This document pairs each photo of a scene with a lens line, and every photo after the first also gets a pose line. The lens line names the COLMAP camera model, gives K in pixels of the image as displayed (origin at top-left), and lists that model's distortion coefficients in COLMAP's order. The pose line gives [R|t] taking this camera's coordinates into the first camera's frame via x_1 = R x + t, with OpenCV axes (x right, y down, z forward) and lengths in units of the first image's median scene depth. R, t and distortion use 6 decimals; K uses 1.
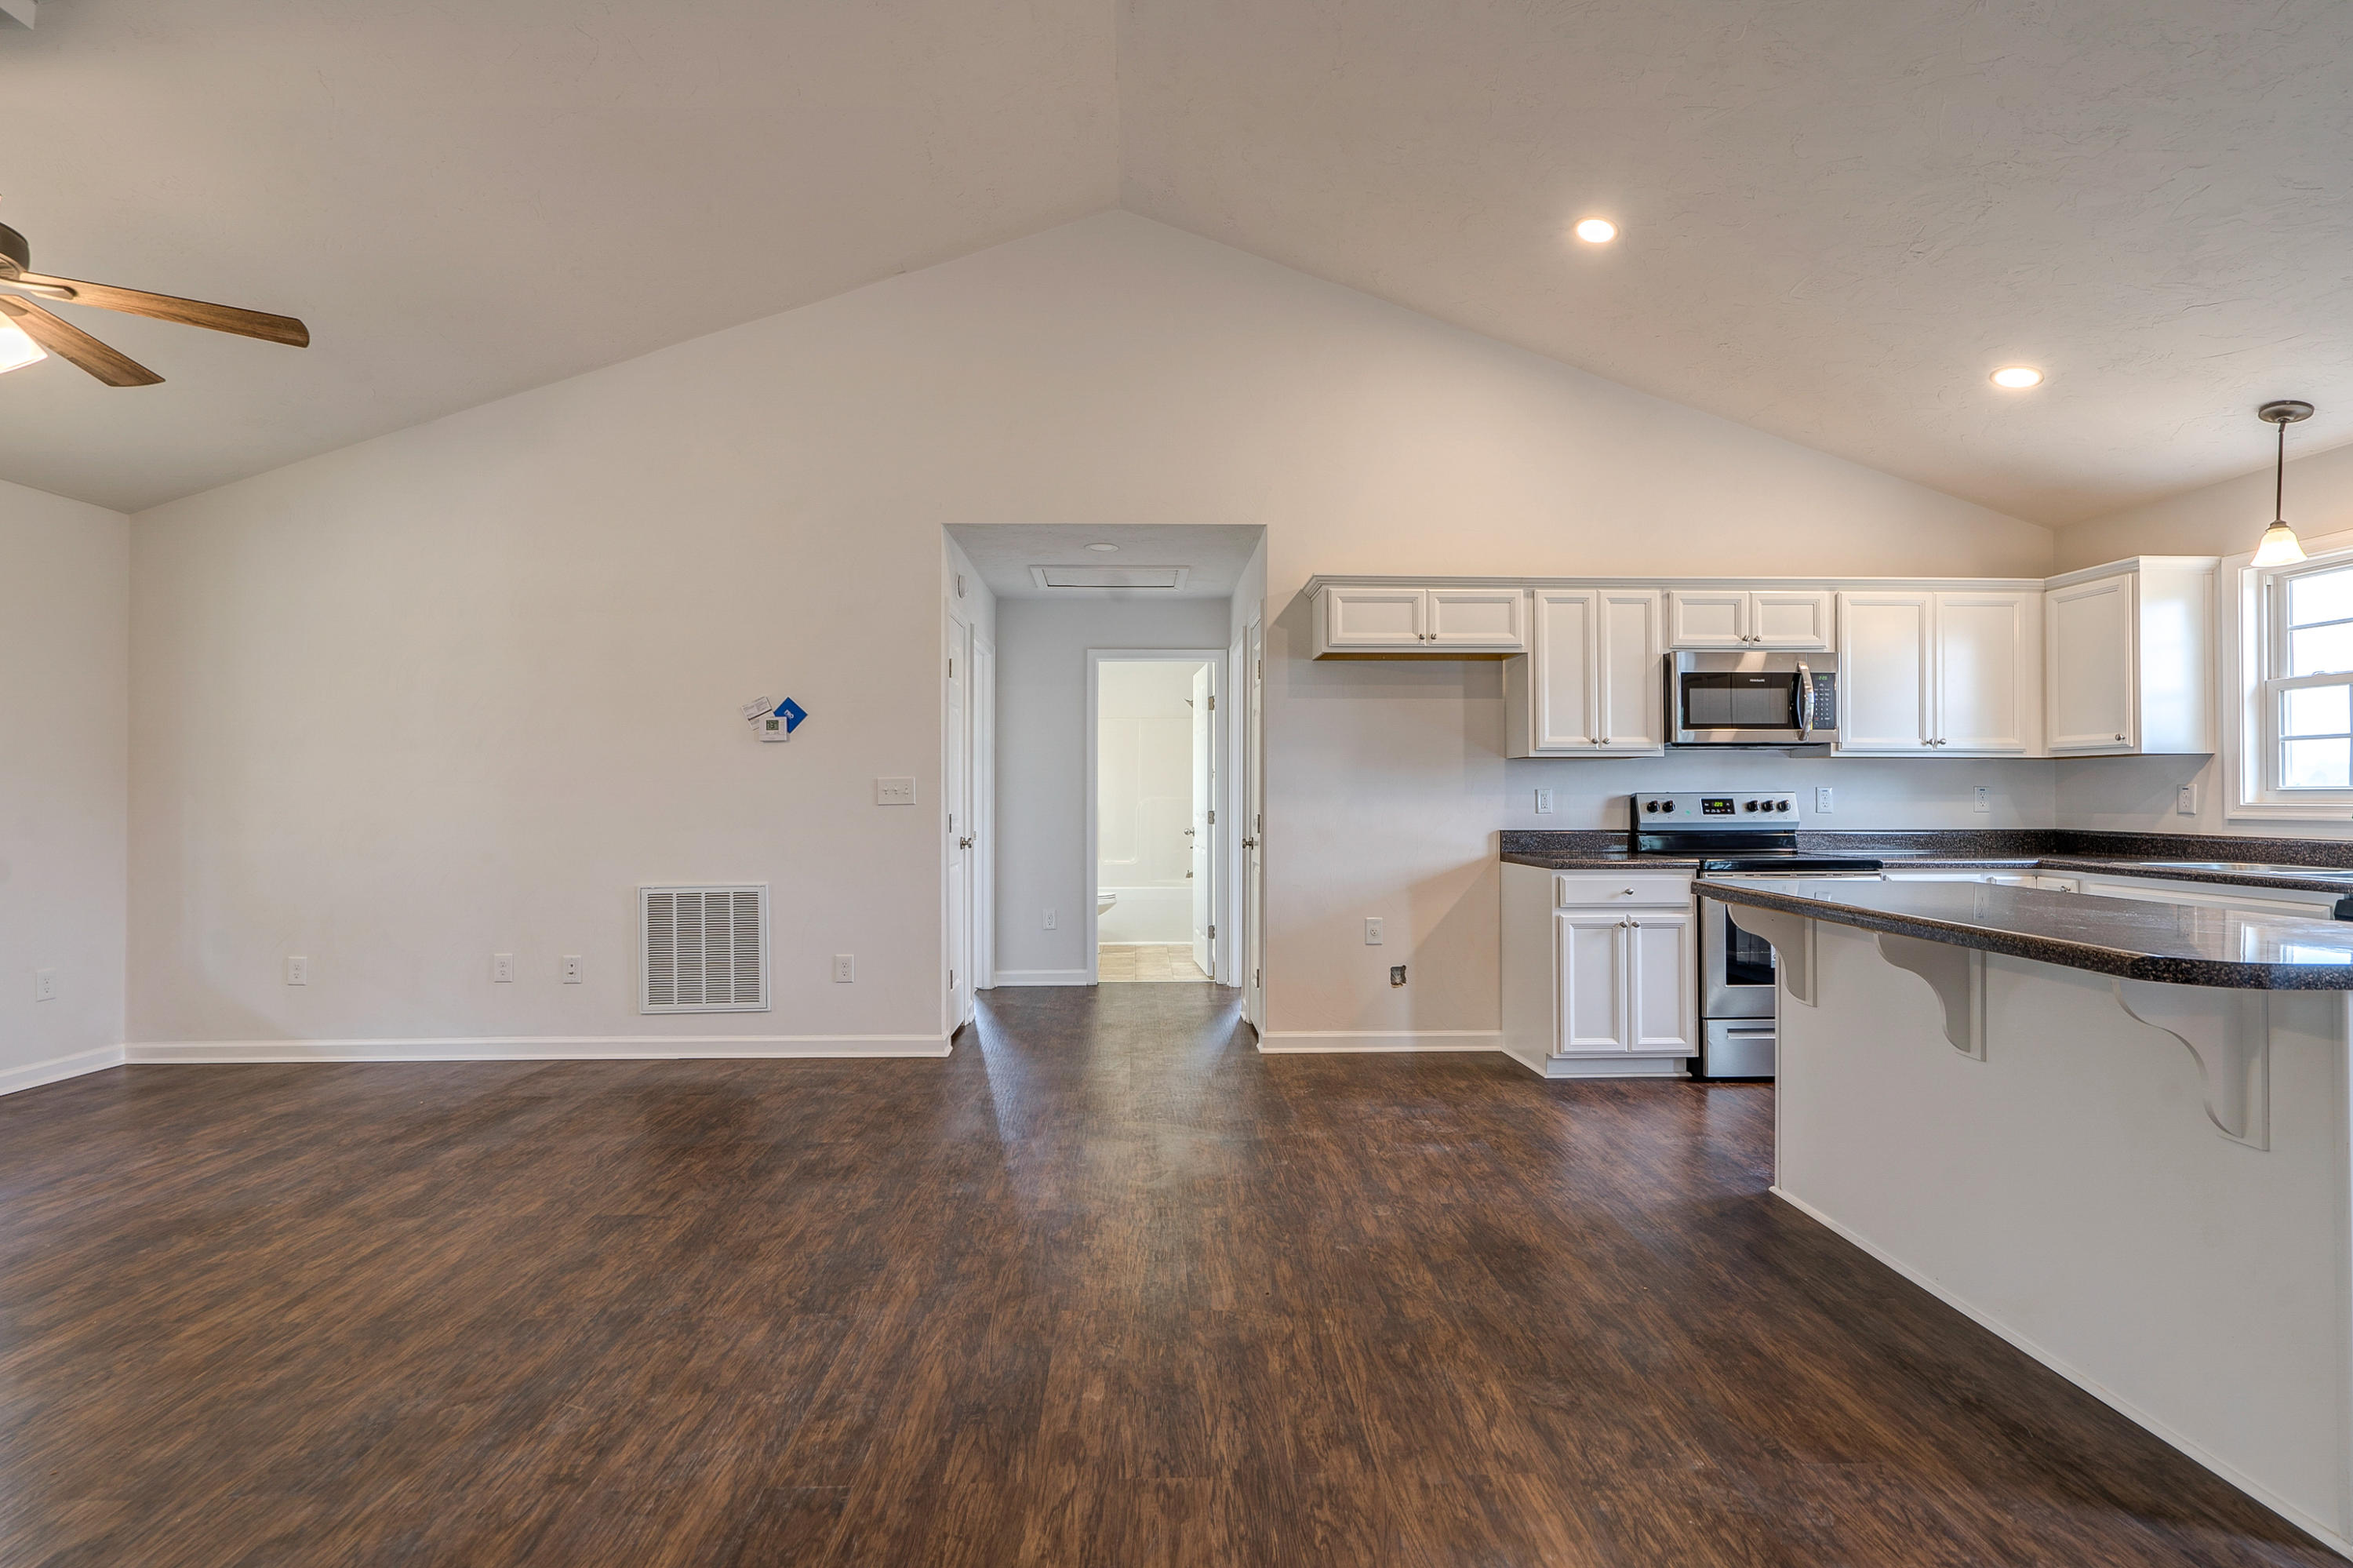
lens RADIAL K [[1077.0, 0, 1174.7], [0, 1077.0, 779.7], [0, 0, 1]] dist [0.000737, 0.001025]
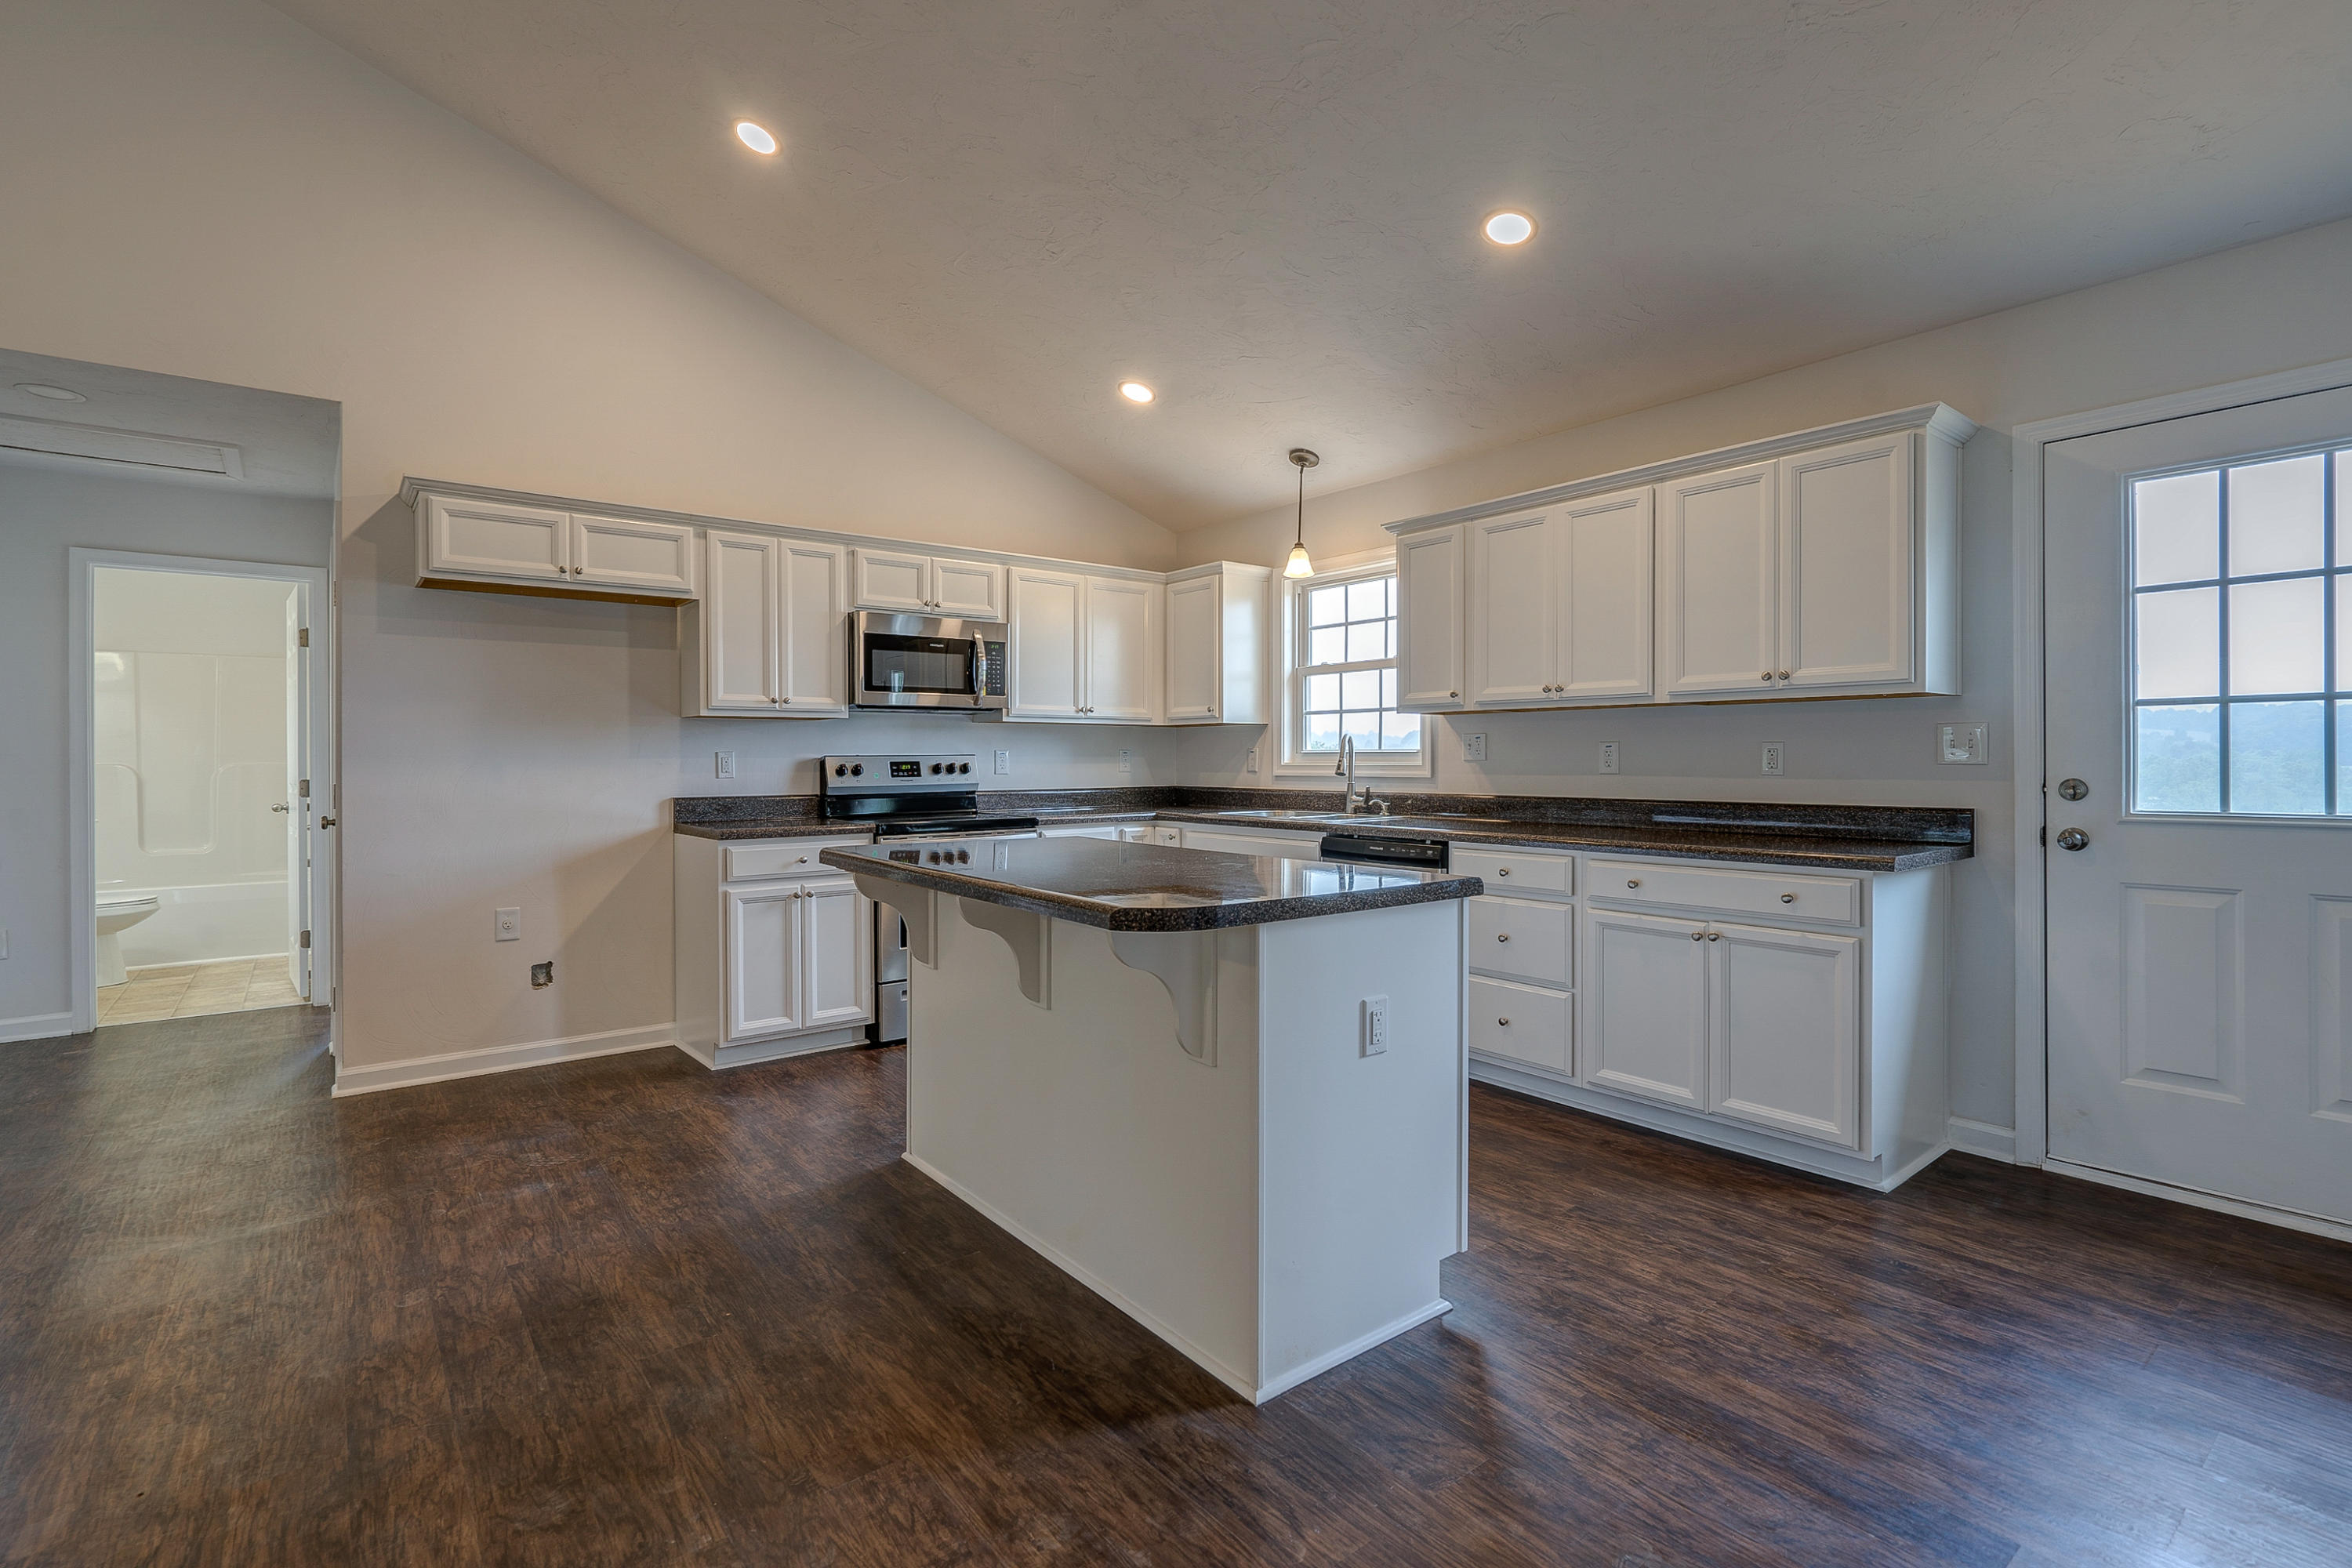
lens RADIAL K [[1082.8, 0, 1170.0], [0, 1082.8, 765.2], [0, 0, 1]] dist [0.001561, 0.000715]
pose [[0.807054, -0.006262, 0.590445, 0.118760], [-0.006290, 0.999796, 0.019200, 0.000087], [-0.590444, -0.019210, 0.806850, 0.041904]]
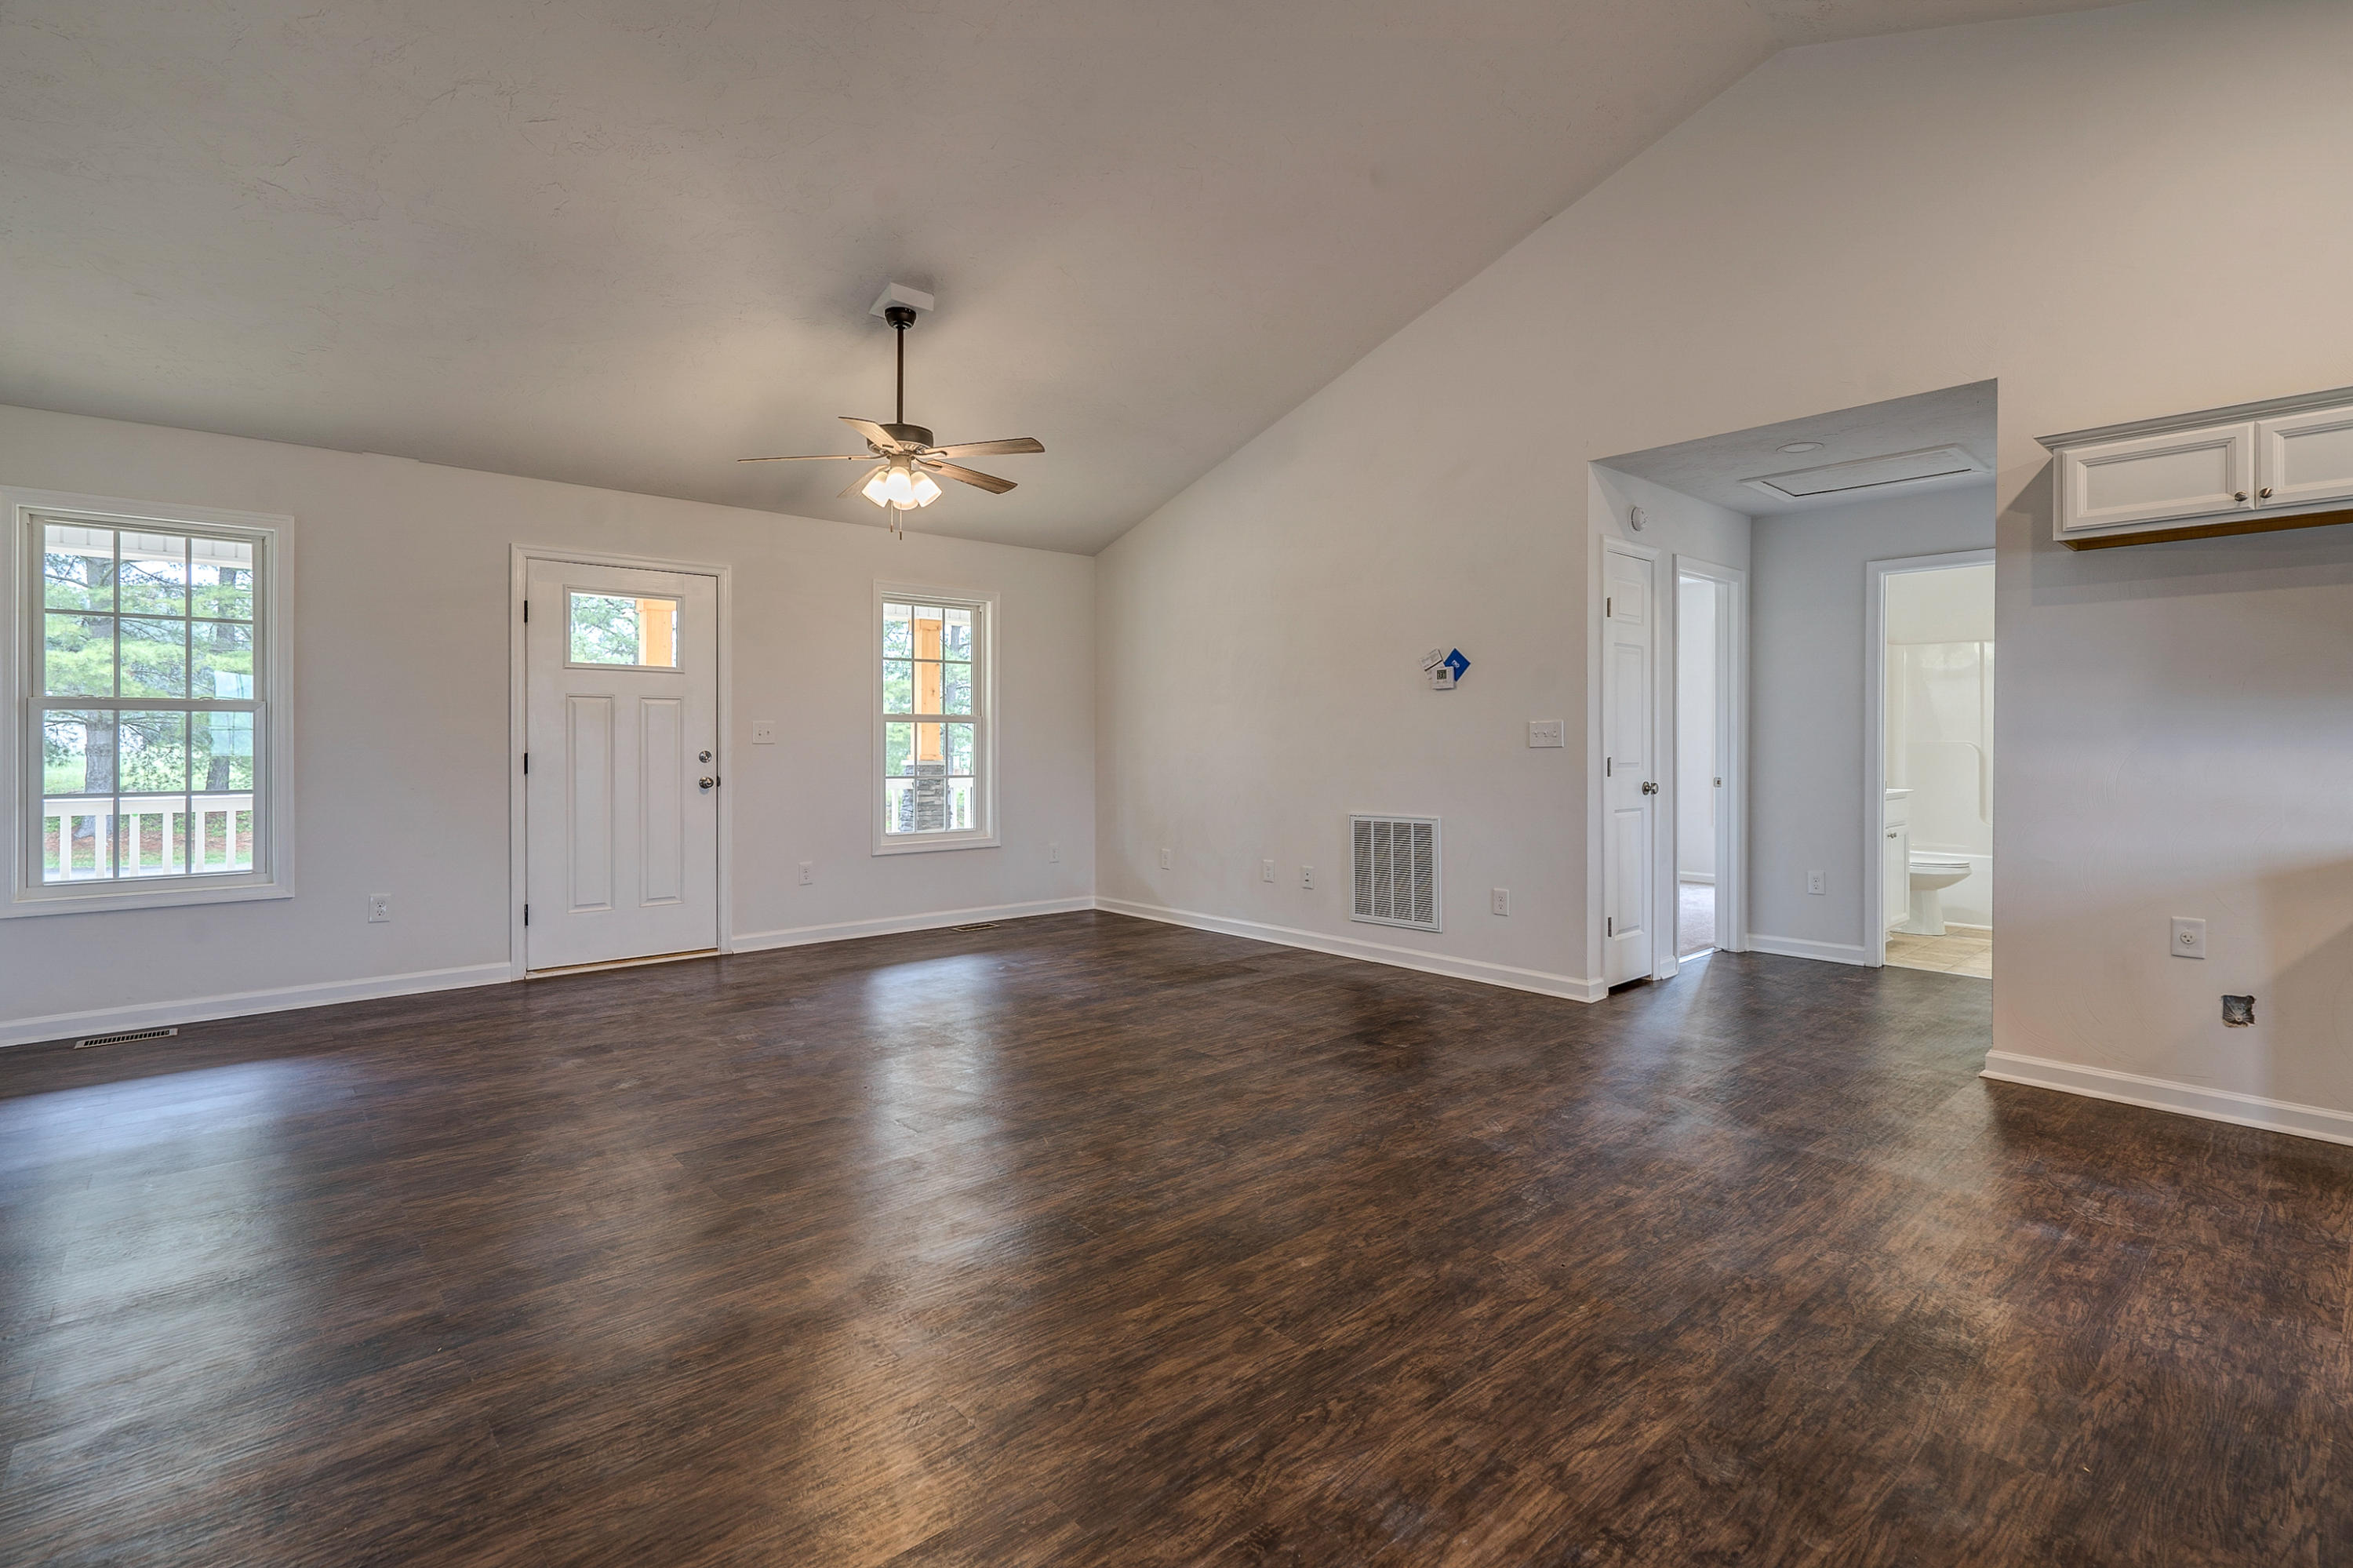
lens RADIAL K [[1093.4, 0, 1162.5], [0, 1093.4, 735.7], [0, 0, 1]] dist [0.001419, 0.000764]
pose [[0.637996, -0.001499, -0.770038, 0.343296], [0.011513, 0.999905, 0.007593, 0.000283], [0.769954, -0.013710, 0.637953, 0.070065]]
